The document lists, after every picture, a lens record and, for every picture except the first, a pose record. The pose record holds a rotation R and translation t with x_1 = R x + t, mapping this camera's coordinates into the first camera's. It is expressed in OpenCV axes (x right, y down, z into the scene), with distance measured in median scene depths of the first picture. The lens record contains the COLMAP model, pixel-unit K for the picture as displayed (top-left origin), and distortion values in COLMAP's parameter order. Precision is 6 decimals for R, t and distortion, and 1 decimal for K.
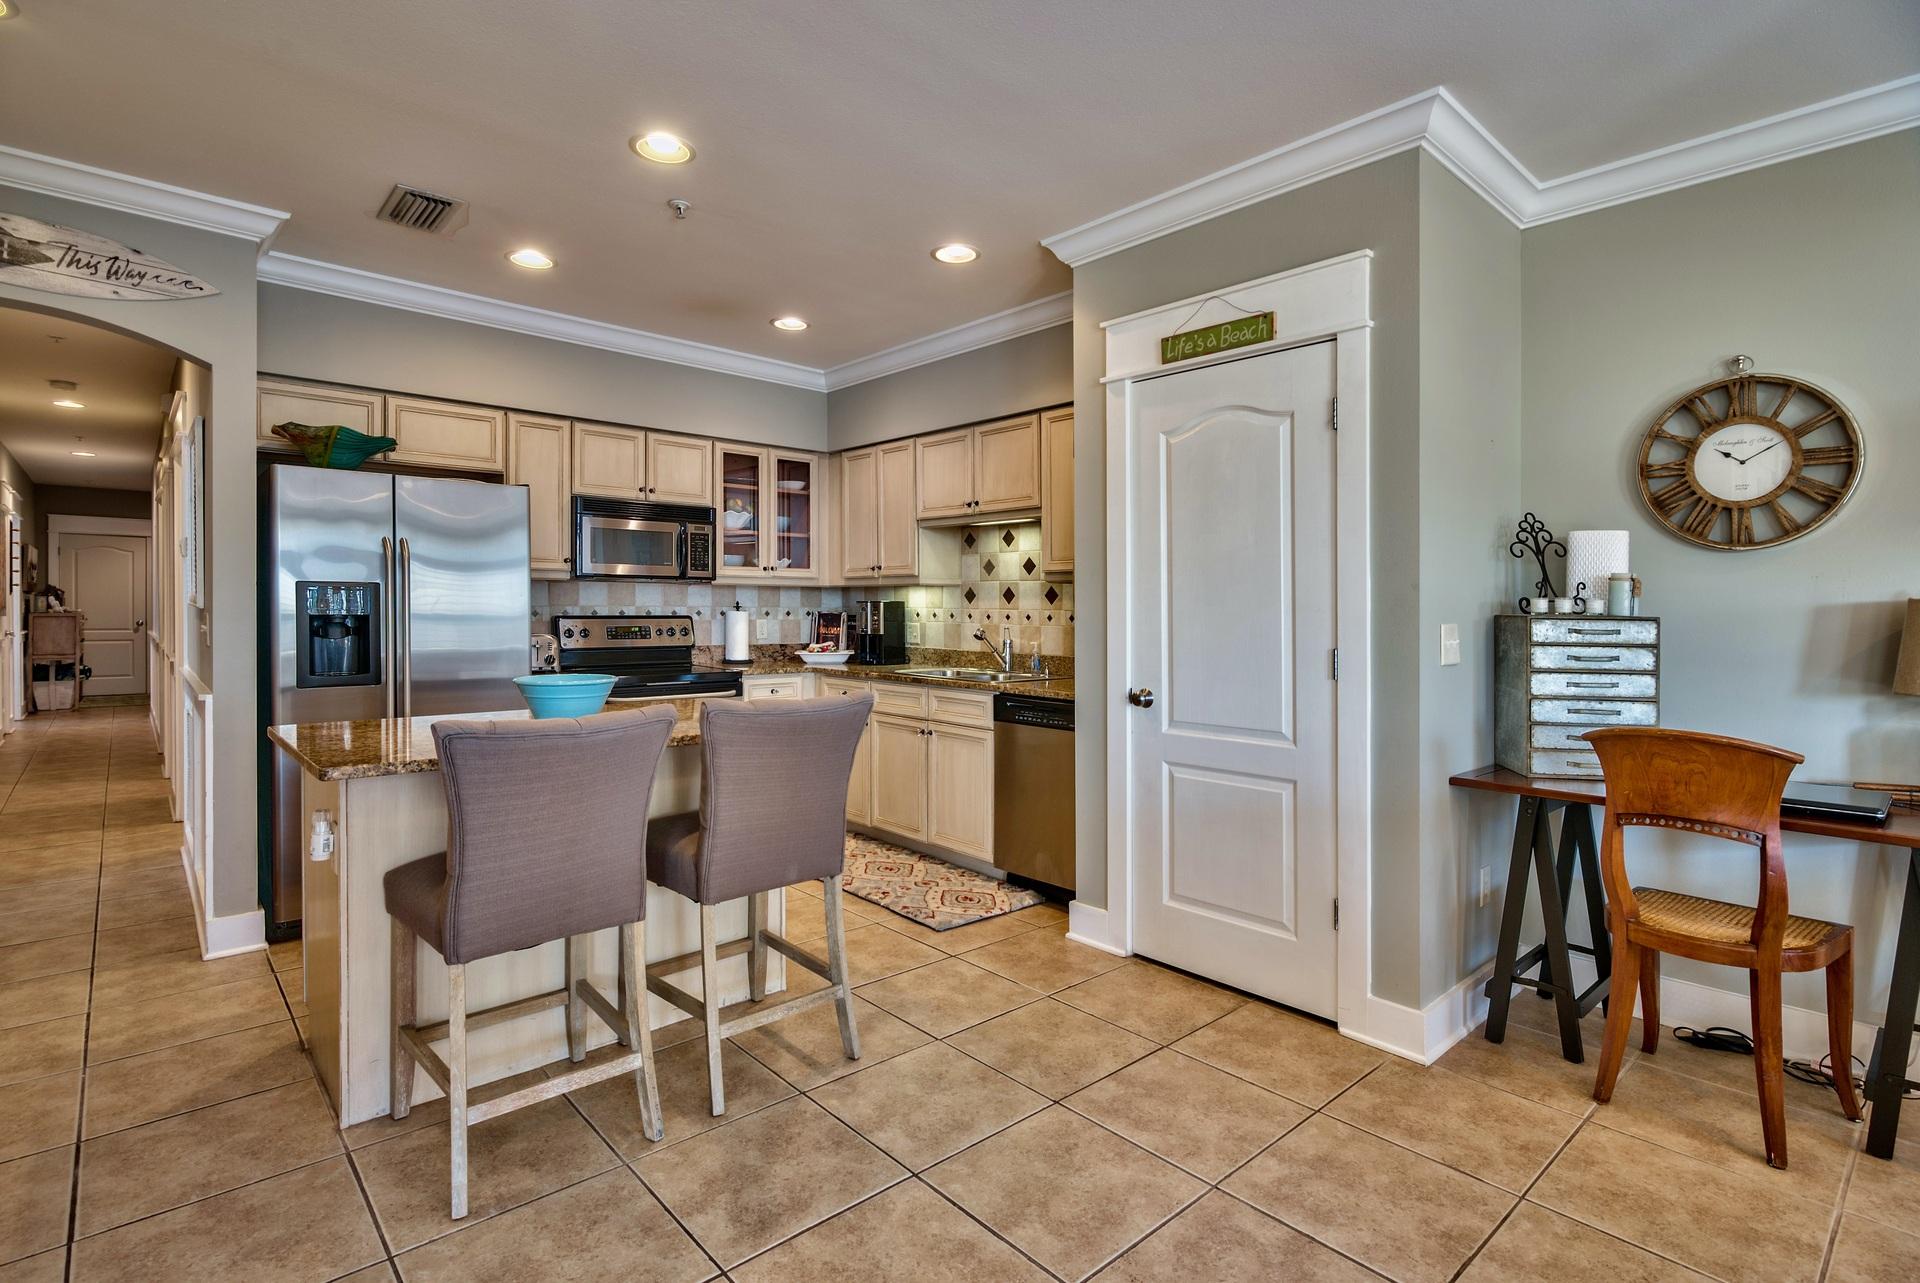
lens RADIAL K [[940.6, 0, 954.3], [0, 940.6, 602.0], [0, 0, 1]] dist [-0.001406, -0.000237]
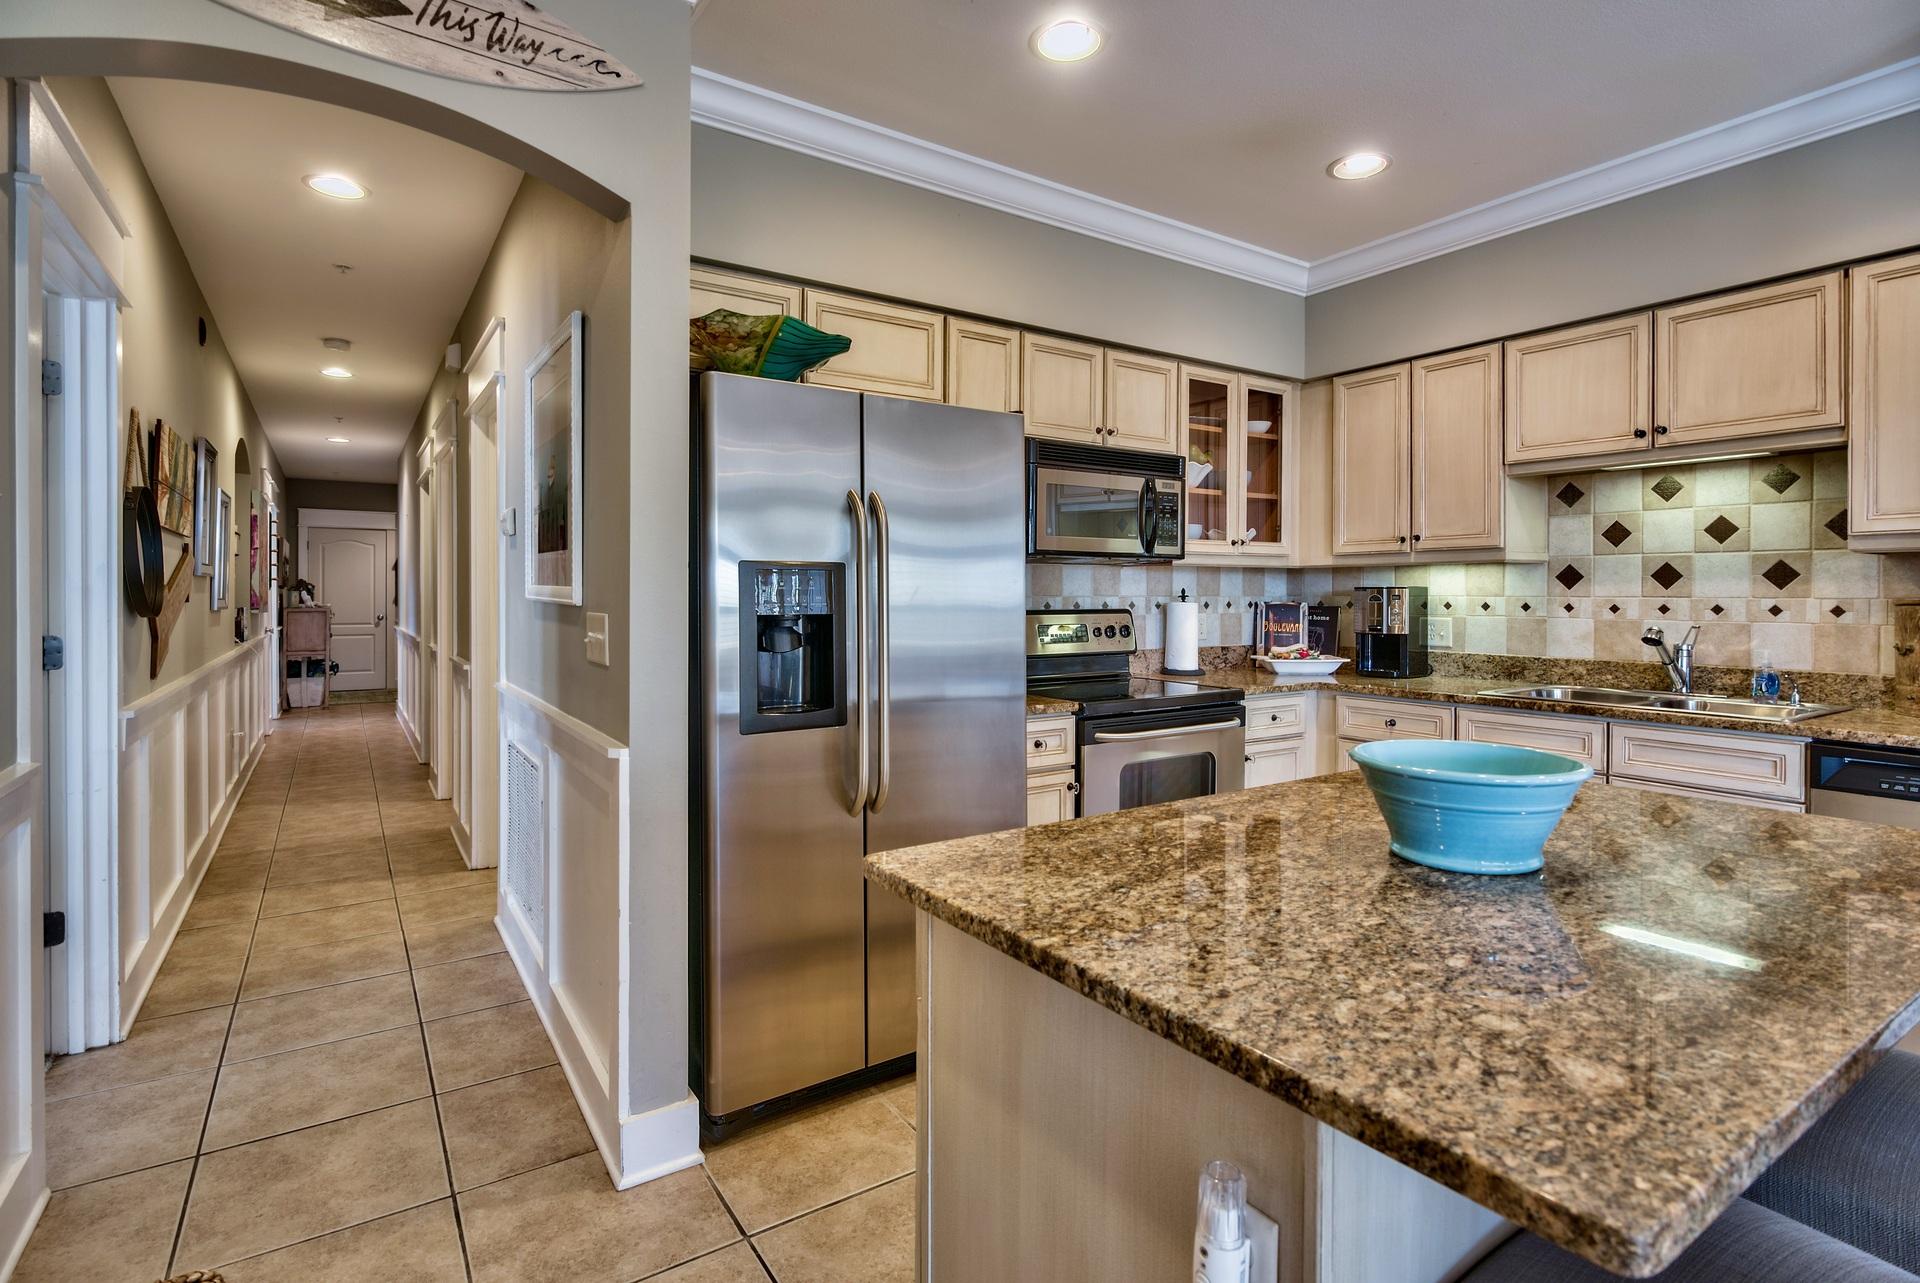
lens RADIAL K [[939.7, 0, 968.3], [0, 939.7, 579.9], [0, 0, 1]] dist [-0.000851, -0.000537]
pose [[0.990760, -0.010078, -0.135249, -0.339041], [0.008634, 0.999899, -0.011263, -0.001045], [0.135349, 0.009992, 0.990748, 0.296059]]
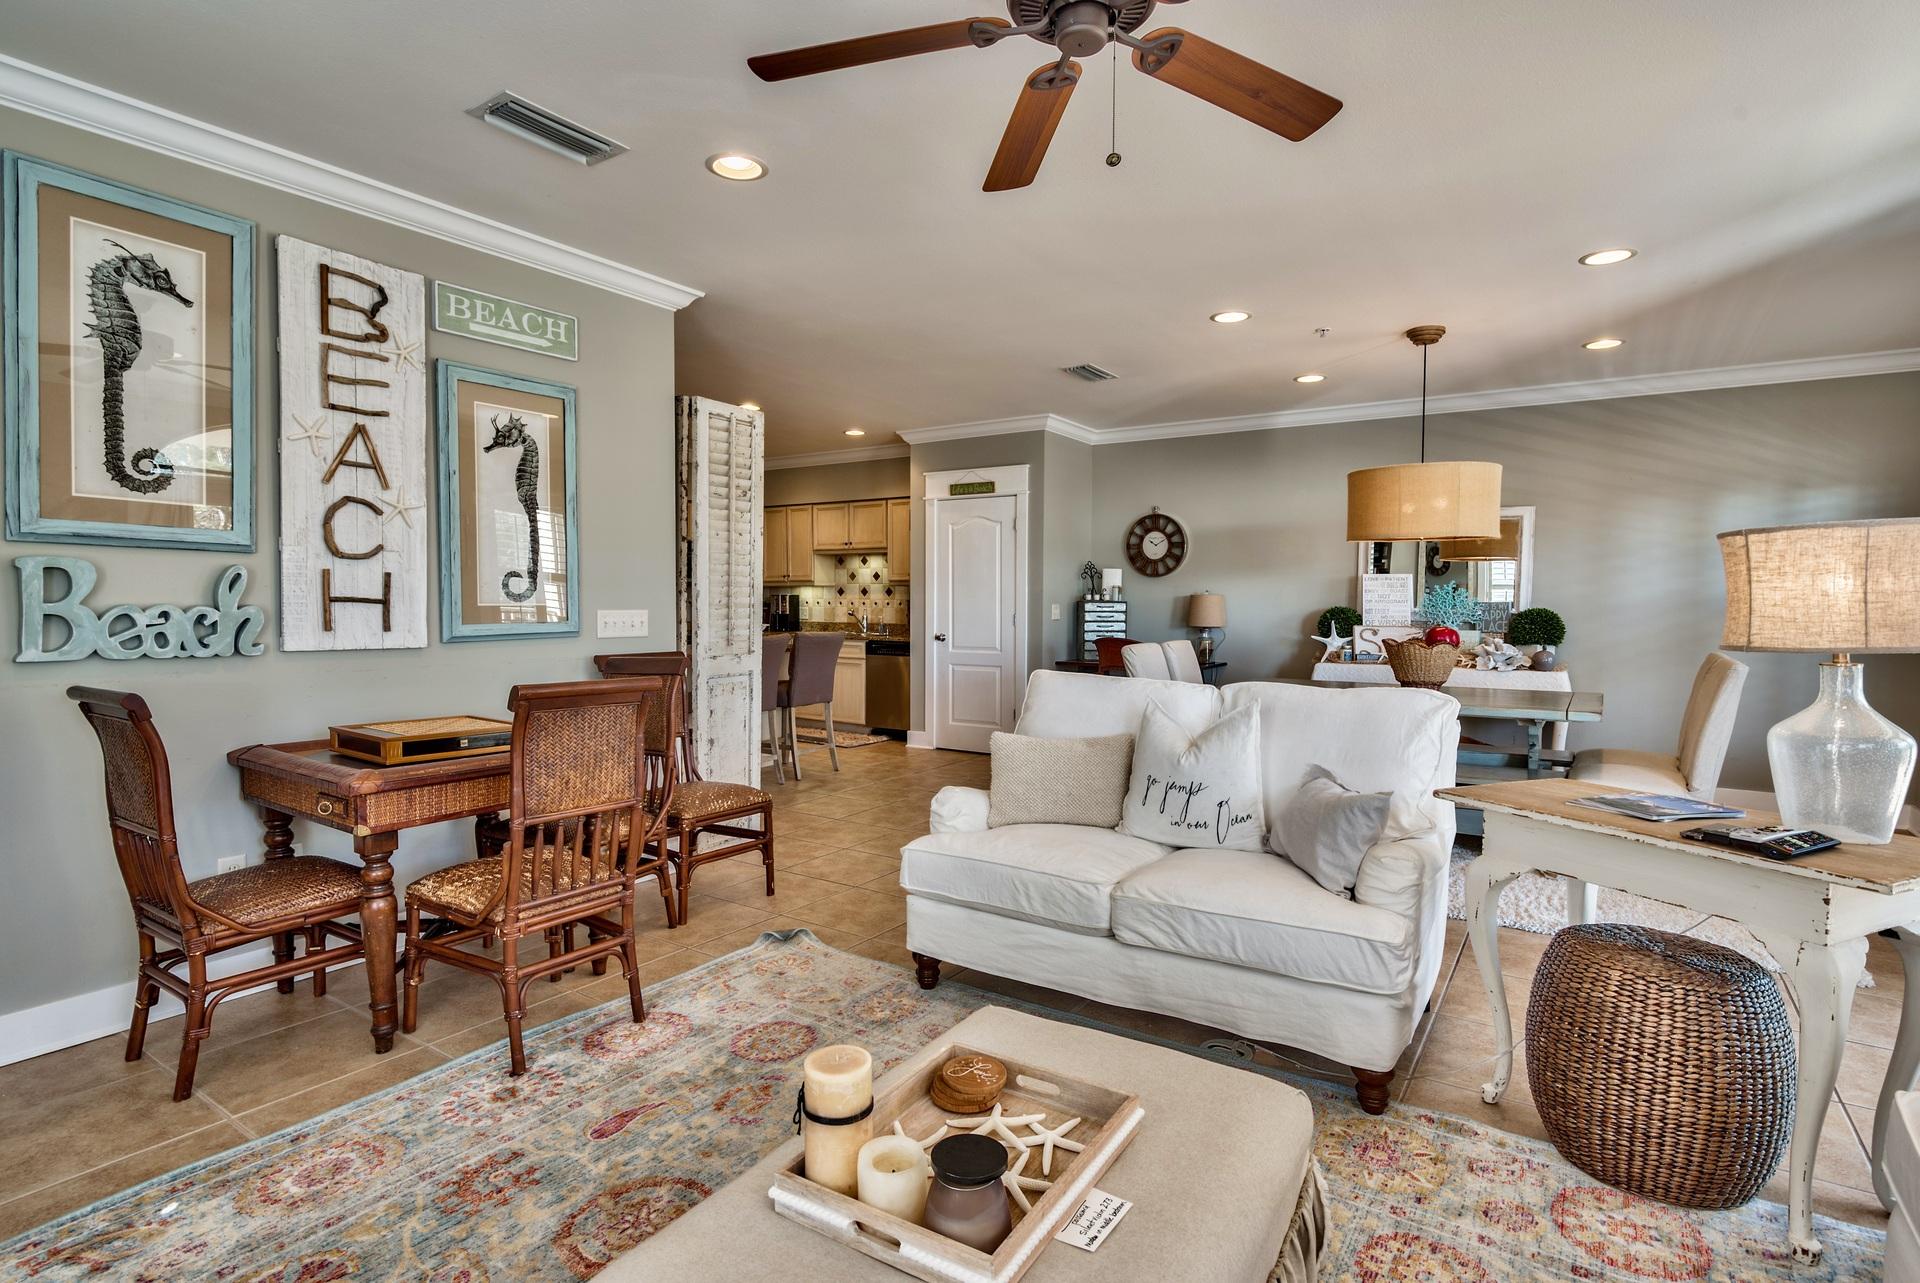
lens RADIAL K [[972.5, 0, 926.2], [0, 972.5, 637.8], [0, 0, 1]] dist [0.000917, 0.000060]
pose [[0.975982, -0.009509, 0.217642, -0.244830], [-0.000427, 0.998962, 0.045559, -0.003828], [-0.217849, -0.044558, 0.974965, -0.911053]]
